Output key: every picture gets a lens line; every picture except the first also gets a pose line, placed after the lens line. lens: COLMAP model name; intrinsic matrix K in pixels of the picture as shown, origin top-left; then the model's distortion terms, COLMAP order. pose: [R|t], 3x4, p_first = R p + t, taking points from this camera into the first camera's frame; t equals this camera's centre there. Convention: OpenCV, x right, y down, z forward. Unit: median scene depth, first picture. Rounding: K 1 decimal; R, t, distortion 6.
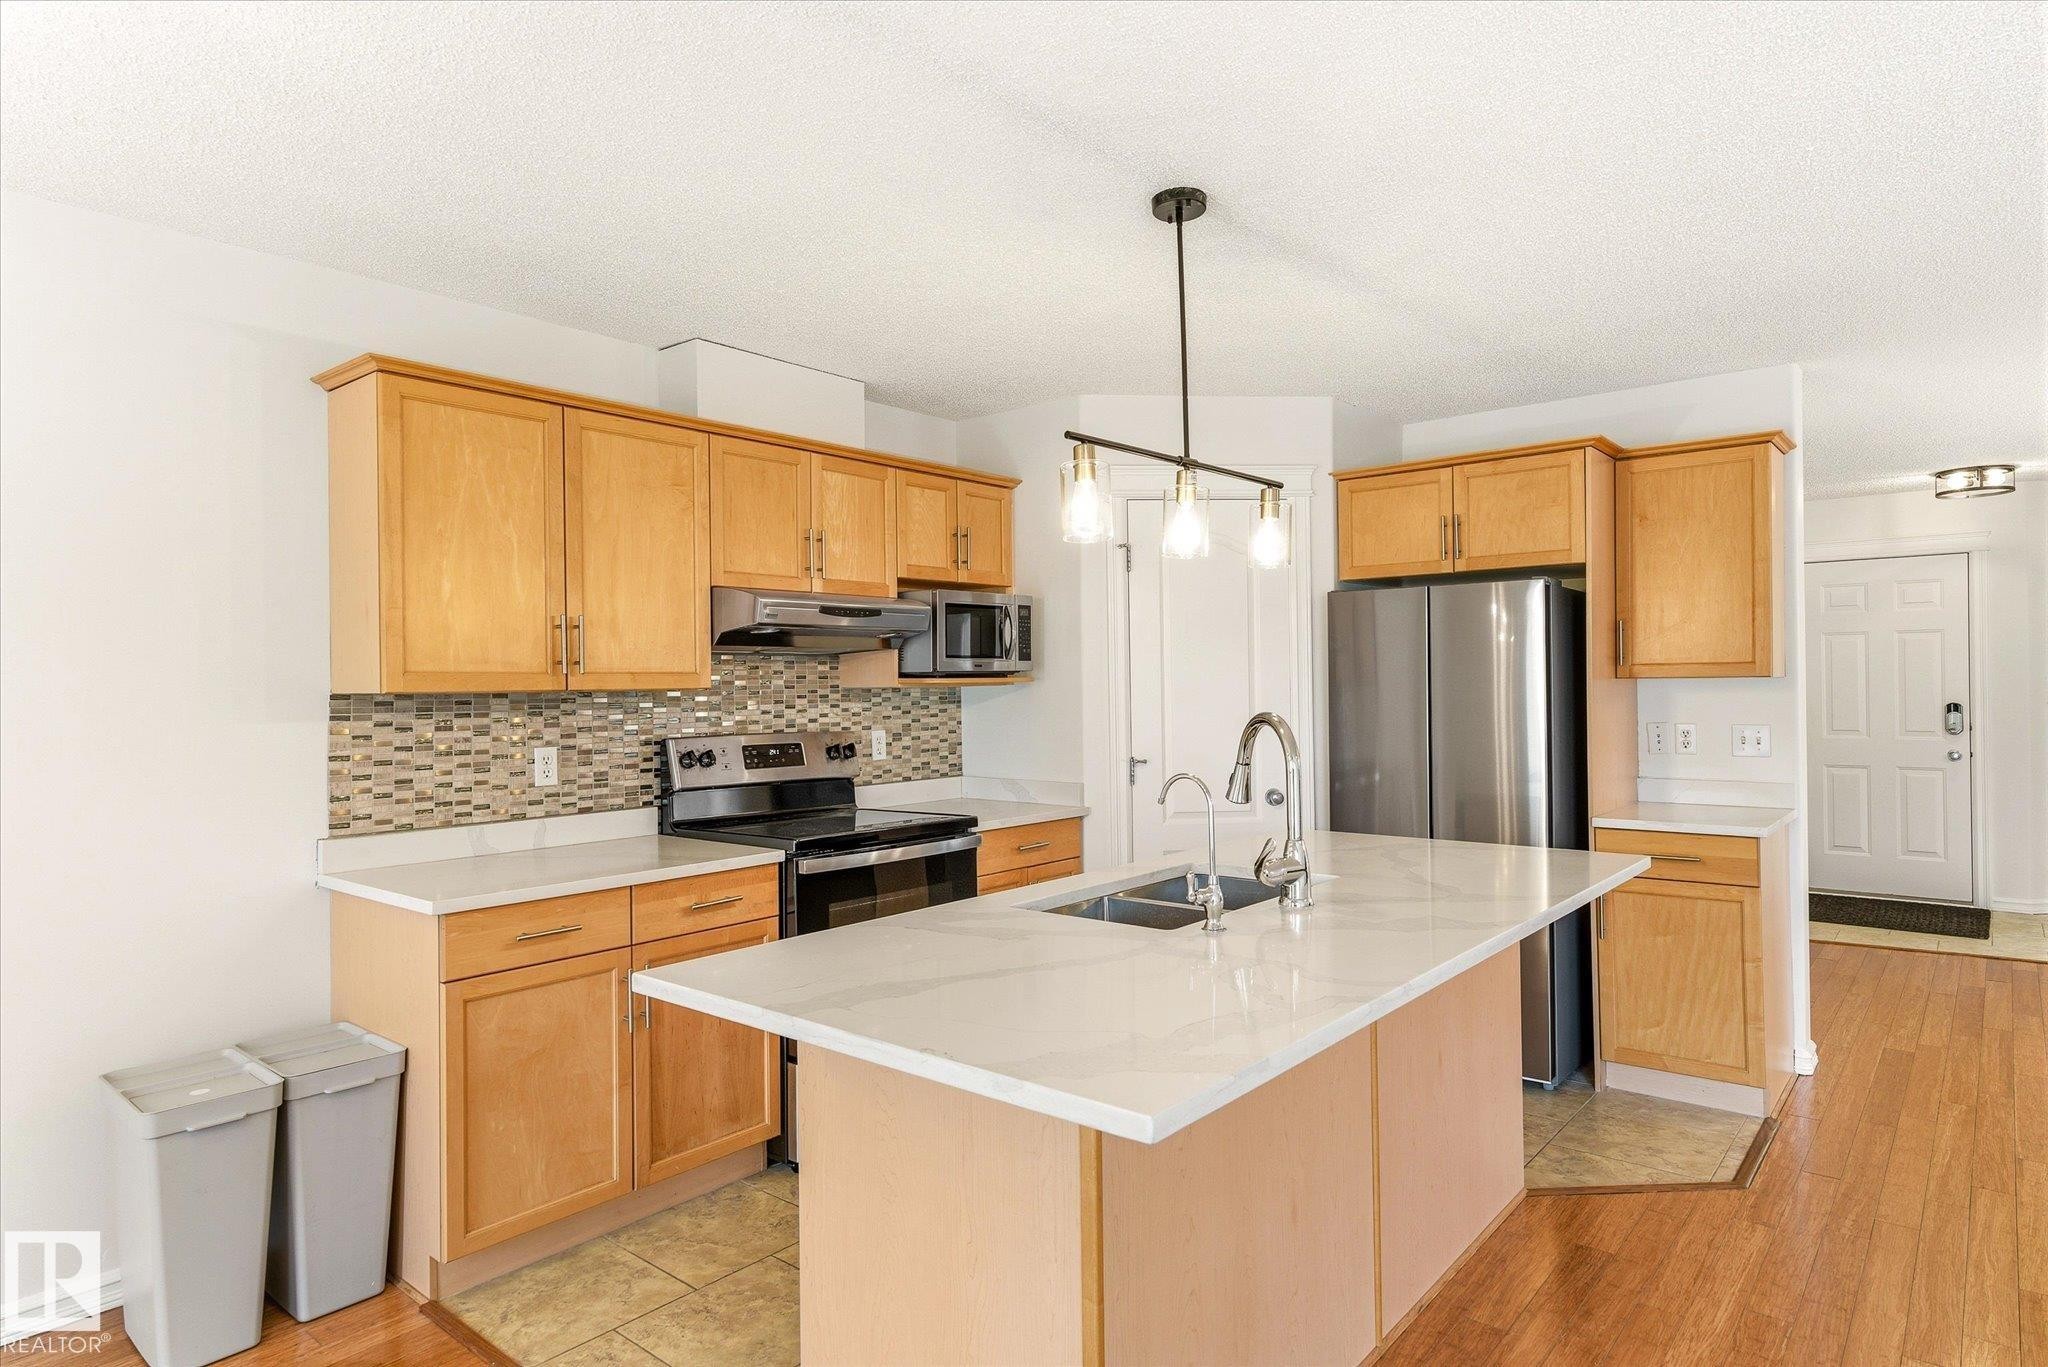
lens RADIAL K [[1182.9, 0, 1024.0], [0, 1182.9, 683.5], [0, 0, 1]] dist [0.007395, 0.000686]
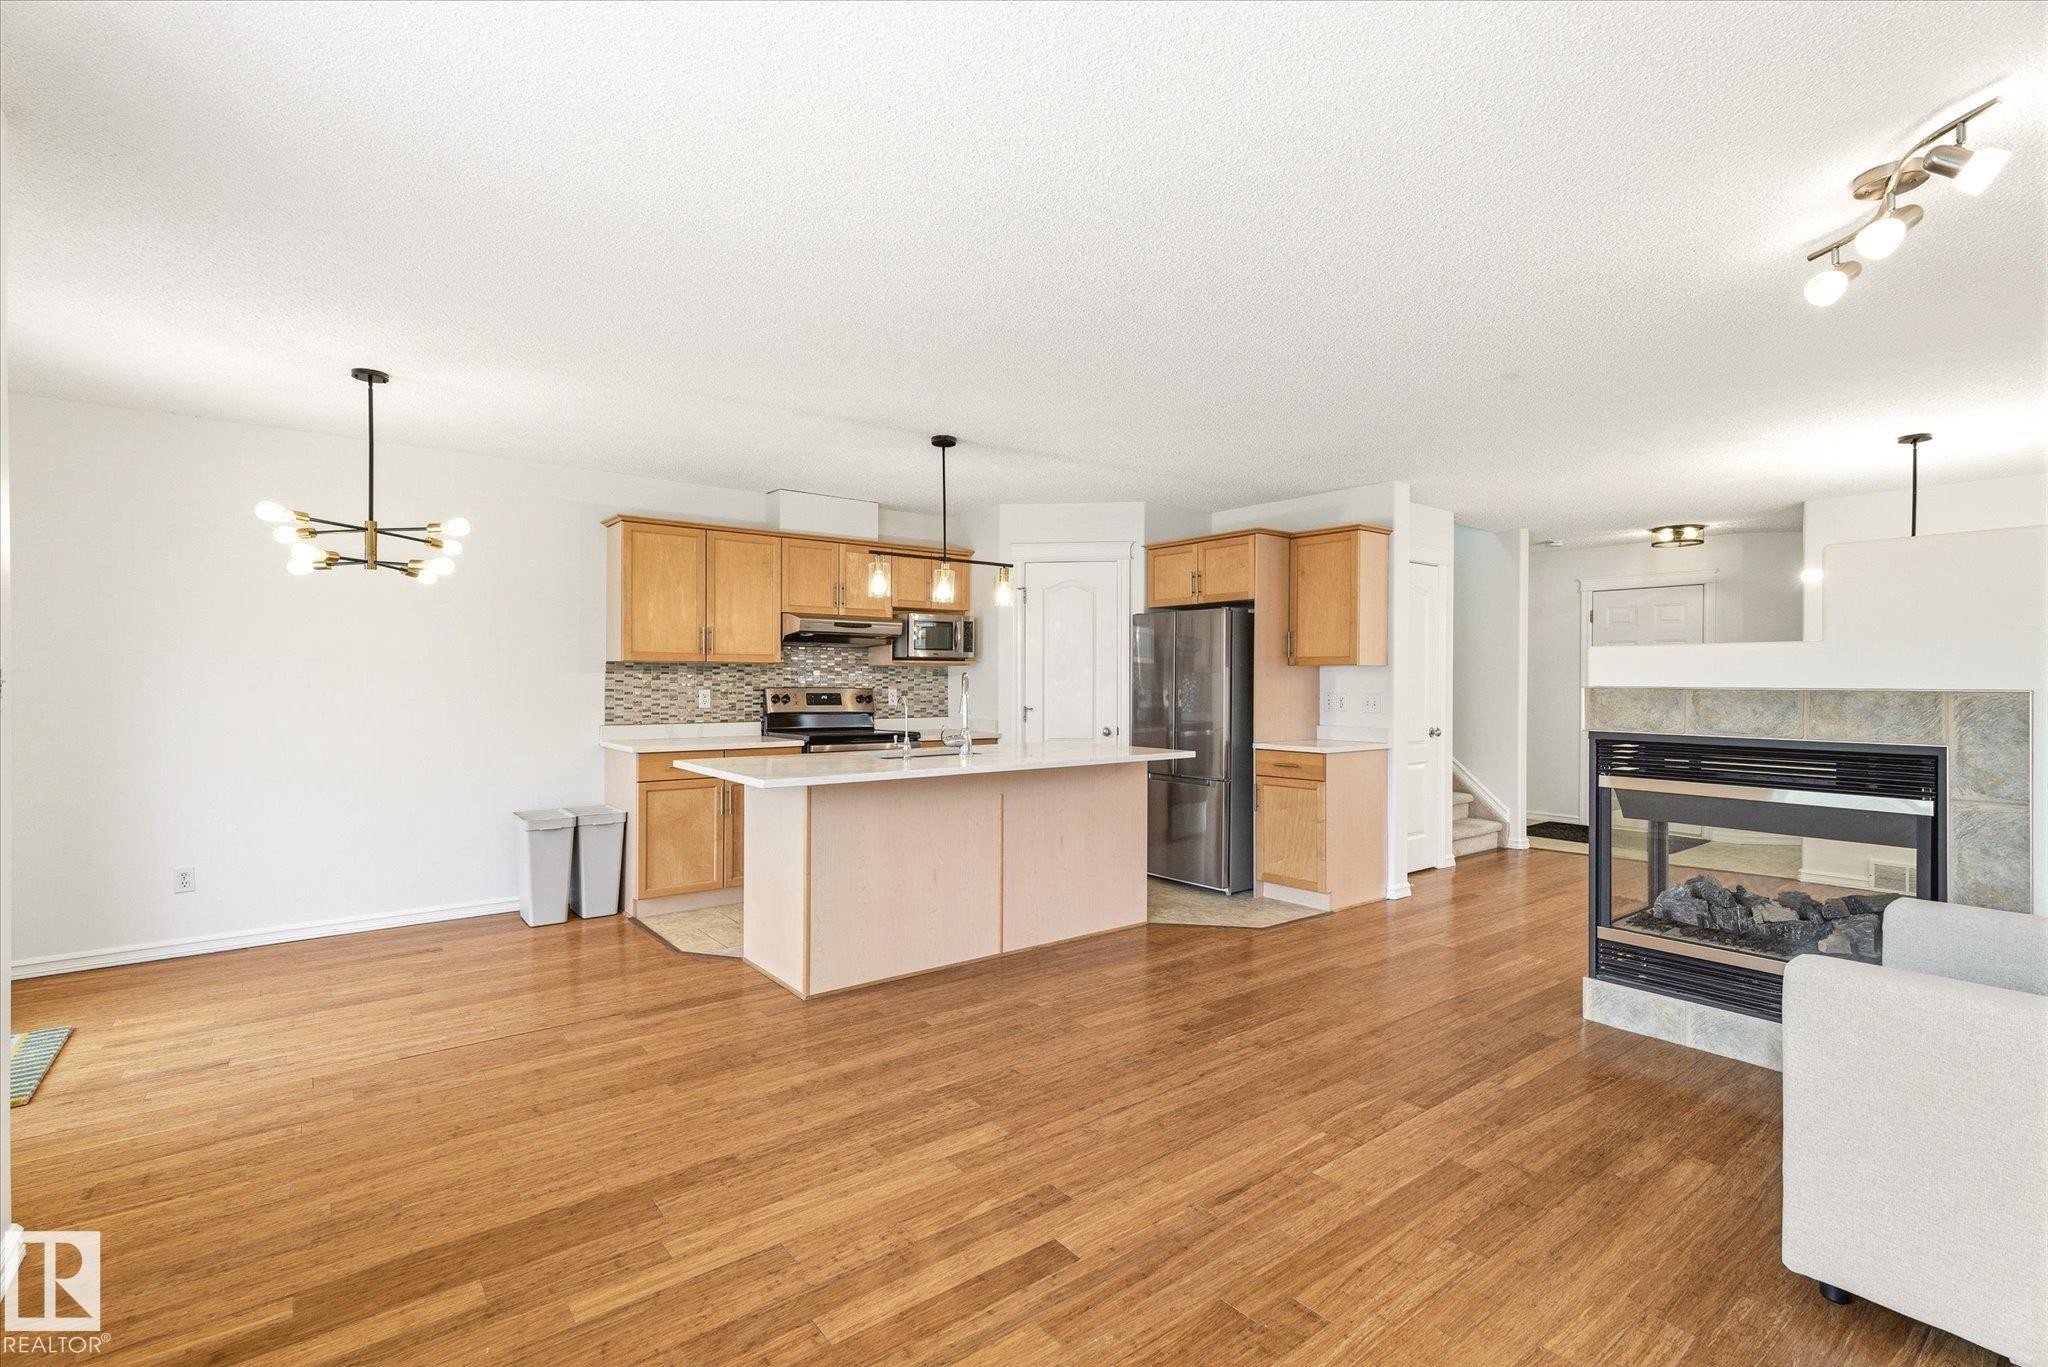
lens RADIAL K [[967.4, 0, 1024.0], [0, 967.4, 683.5], [0, 0, 1]] dist [-0.001457, -0.000065]
pose [[0.977706, 0.017140, -0.209277, 0.467326], [-0.015996, 0.999846, 0.007156, 0.020161], [0.209368, -0.003649, 0.977830, -0.511411]]
